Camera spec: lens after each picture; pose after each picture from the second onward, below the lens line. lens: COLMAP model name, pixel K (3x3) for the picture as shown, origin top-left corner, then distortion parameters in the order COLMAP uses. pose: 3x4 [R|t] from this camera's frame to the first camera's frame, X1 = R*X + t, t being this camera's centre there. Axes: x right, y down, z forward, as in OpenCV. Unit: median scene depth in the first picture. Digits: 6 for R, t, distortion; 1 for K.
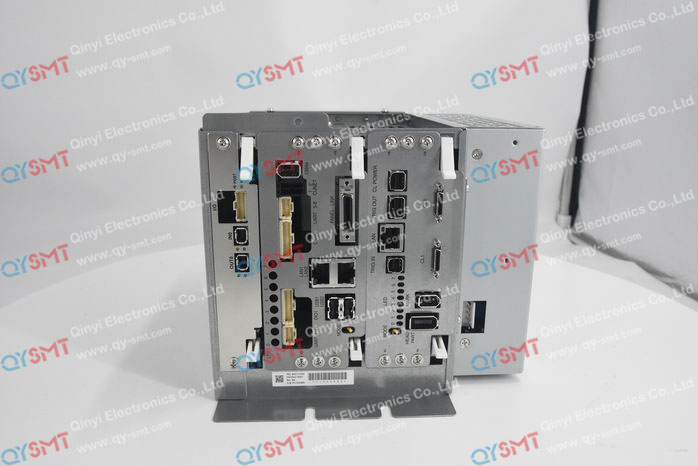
lens RADIAL K [[555.7, 0, 356.7], [0, 555.7, 236.0], [0, 0, 1]] dist [0.001026, 0.013792]
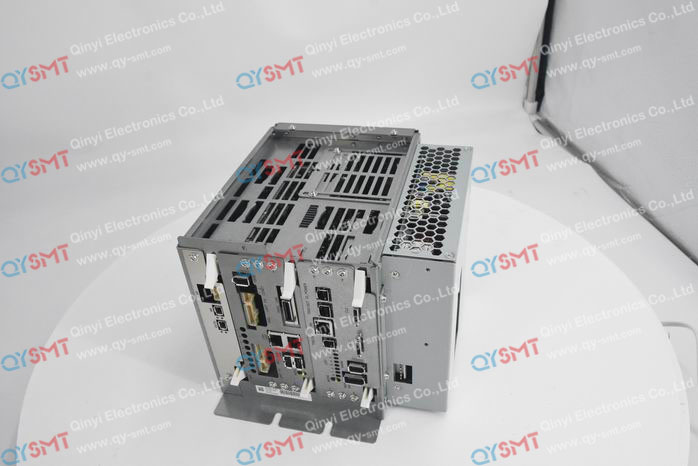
lens RADIAL K [[555.7, 0, 348.0], [0, 555.7, 230.2], [0, 0, 1]] dist [0.001026, 0.013792]
pose [[0.948434, 0.117077, -0.294561, 0.448340], [-0.000435, 0.929767, 0.368148, -0.651025], [0.316974, -0.349036, 0.881874, -0.033160]]
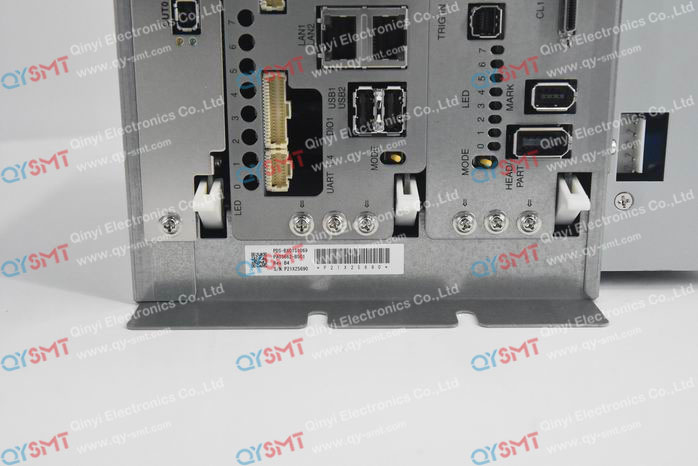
lens RADIAL K [[1011.8, 0, 361.8], [0, 1011.8, 242.3], [0, 0, 1]] dist [0.129935, 0.000000]
pose [[0.998966, 0.000787, -0.045451, -0.001440], [-0.001665, 0.999813, -0.019278, 0.264593], [0.045428, 0.019334, 0.998781, 0.068053]]
